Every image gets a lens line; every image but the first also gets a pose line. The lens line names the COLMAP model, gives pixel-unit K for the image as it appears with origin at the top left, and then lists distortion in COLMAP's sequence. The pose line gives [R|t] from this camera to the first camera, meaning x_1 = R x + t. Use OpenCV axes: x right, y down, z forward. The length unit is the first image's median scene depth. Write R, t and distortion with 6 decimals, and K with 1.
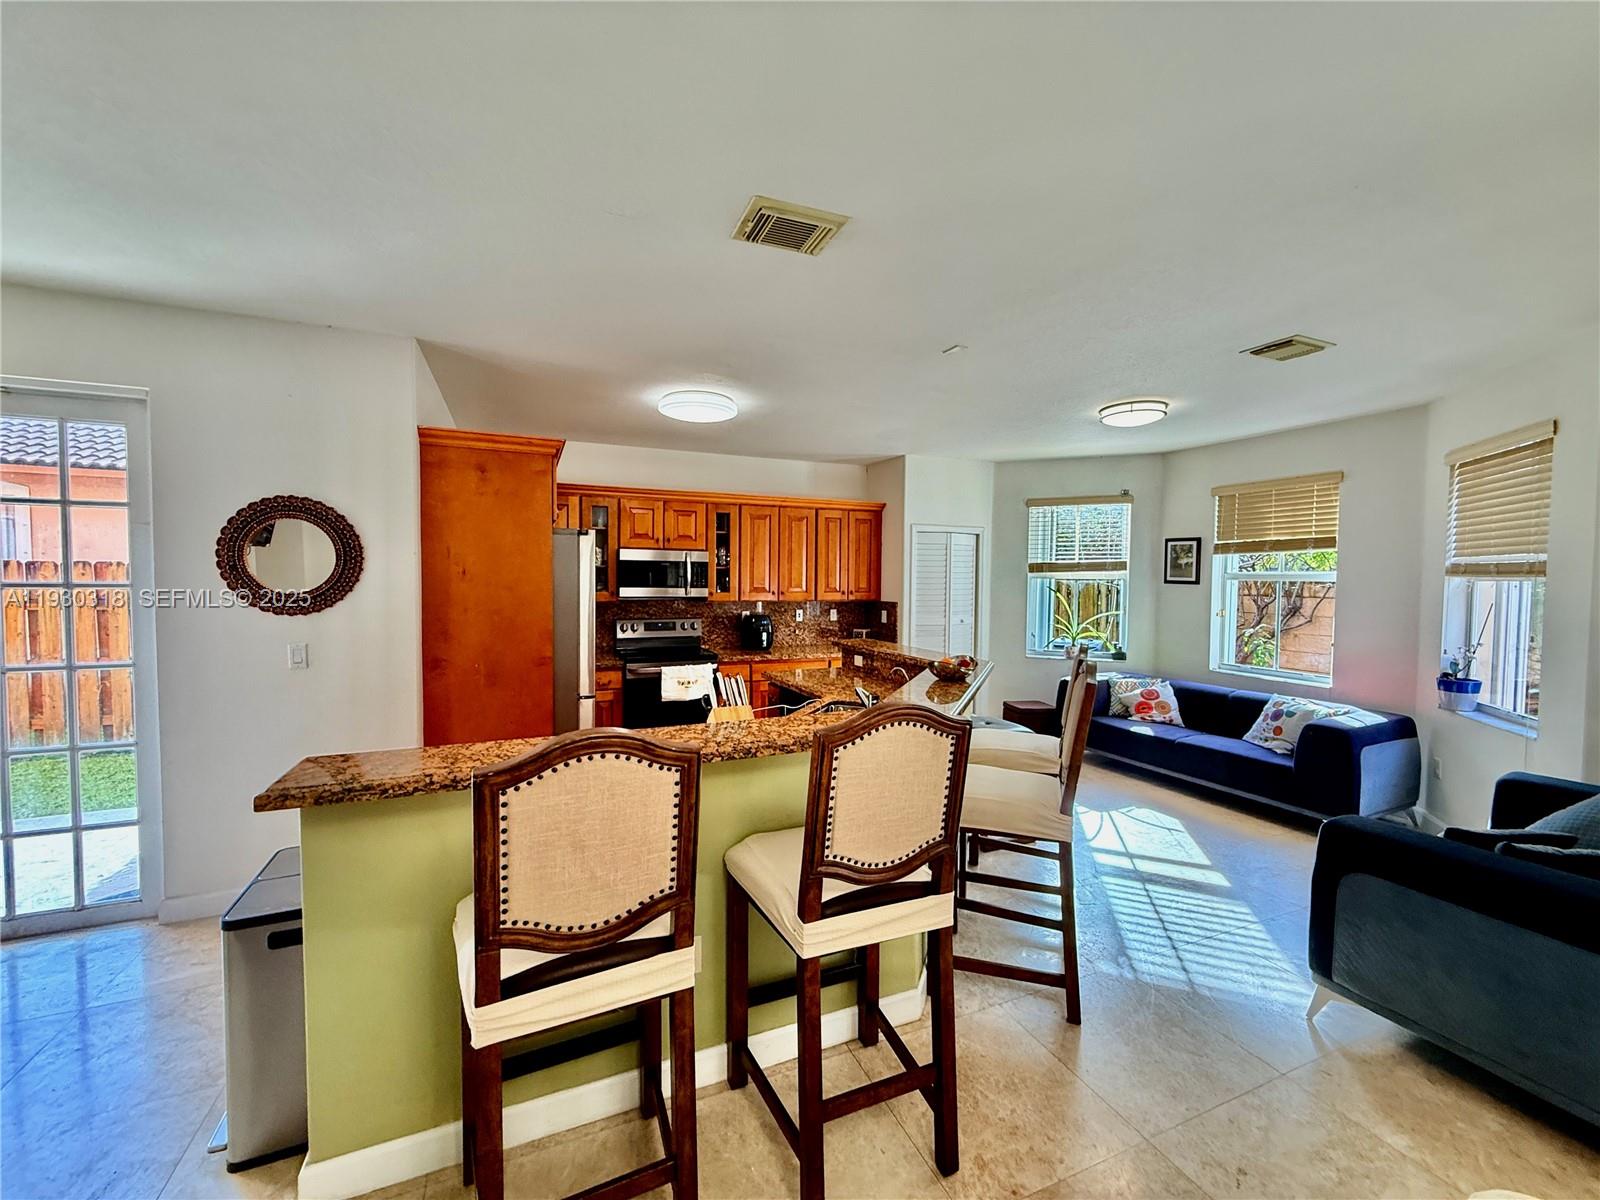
lens RADIAL K [[639.2, 0, 798.4], [0, 639.2, 603.9], [0, 0, 1]] dist [0.004196, -0.000061]
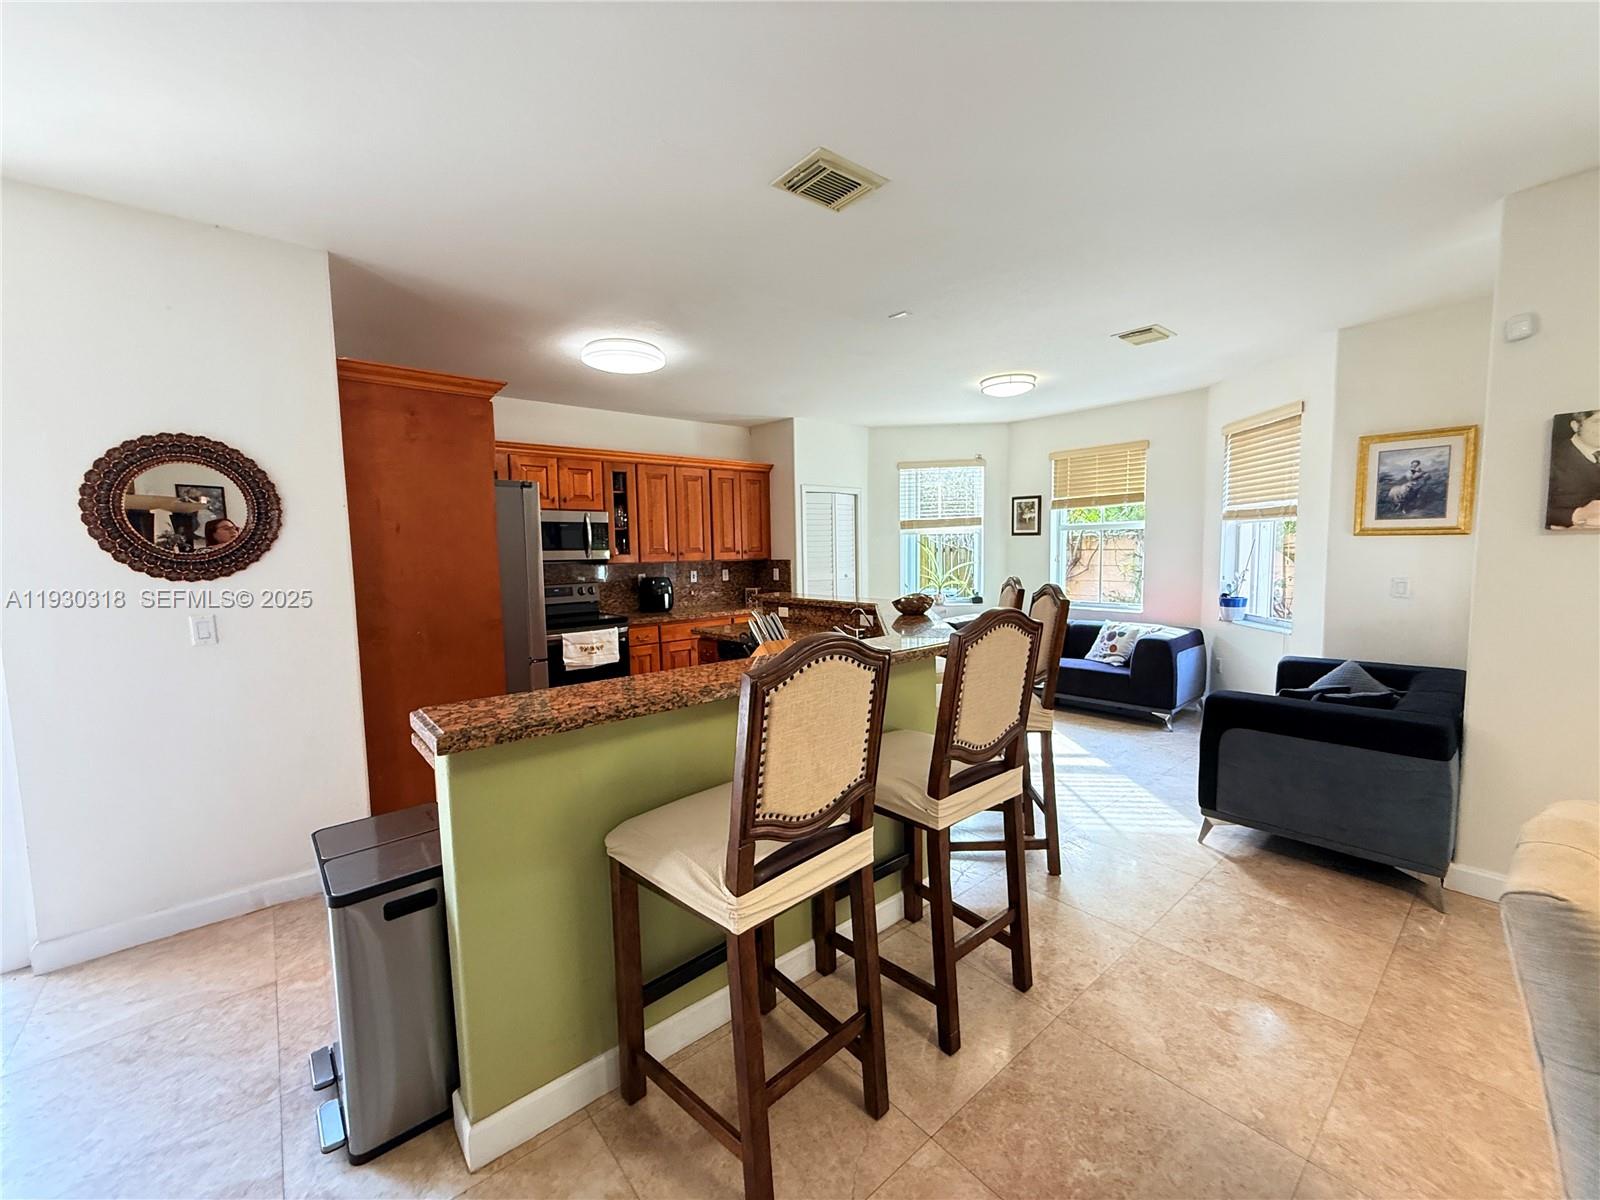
lens RADIAL K [[639.2, 0, 797.5], [0, 639.2, 603.5], [0, 0, 1]] dist [0.004196, -0.000061]
pose [[0.956277, -0.051979, 0.287807, -0.200518], [0.039428, 0.998009, 0.049238, 0.026009], [-0.289793, -0.035738, 0.956422, -0.011263]]
